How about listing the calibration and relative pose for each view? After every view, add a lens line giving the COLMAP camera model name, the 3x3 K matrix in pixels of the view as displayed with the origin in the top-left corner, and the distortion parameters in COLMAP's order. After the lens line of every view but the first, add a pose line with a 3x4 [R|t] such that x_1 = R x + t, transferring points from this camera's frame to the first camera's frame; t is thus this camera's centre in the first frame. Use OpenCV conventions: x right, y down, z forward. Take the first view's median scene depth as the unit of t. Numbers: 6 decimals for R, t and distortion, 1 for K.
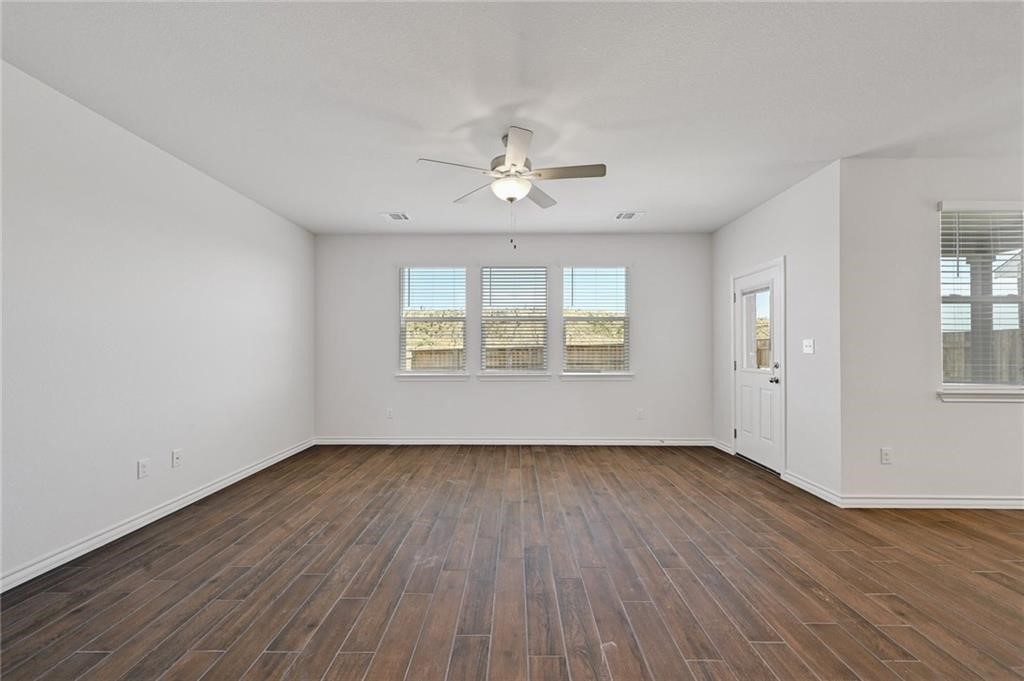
lens RADIAL K [[406.6, 0, 517.5], [0, 406.6, 346.3], [0, 0, 1]] dist [-0.000131, 0.000065]
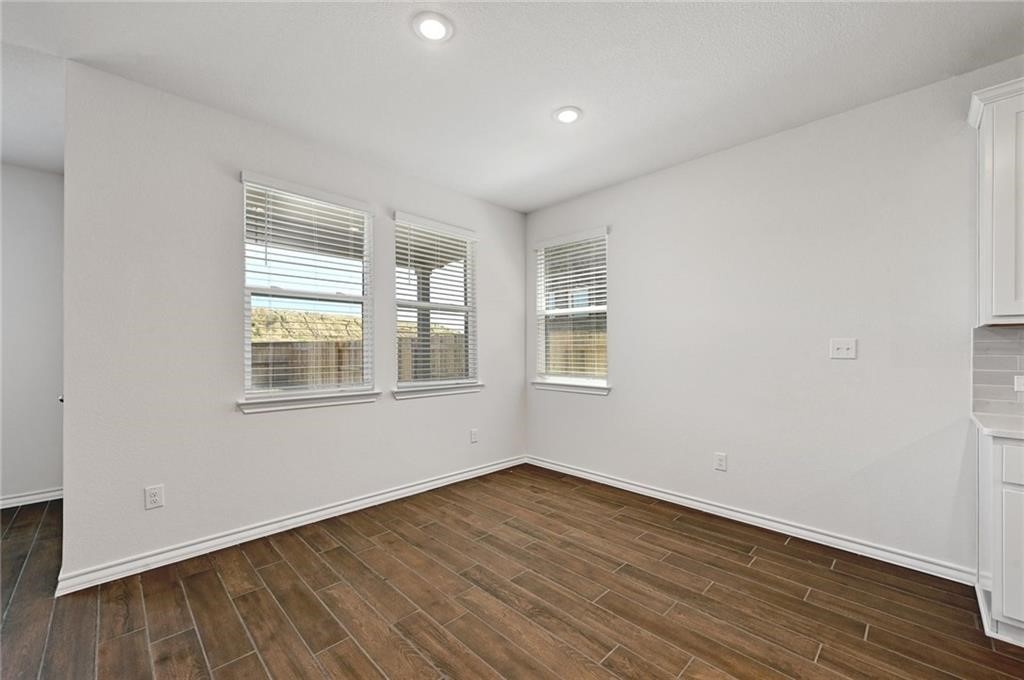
lens RADIAL K [[406.6, 0, 522.1], [0, 406.6, 347.3], [0, 0, 1]] dist [-0.000131, 0.000065]
pose [[0.709374, 0.000809, 0.704832, 0.666189], [0.000913, 0.999997, -0.002067, 0.002501], [-0.704832, 0.002110, 0.709371, 0.013451]]
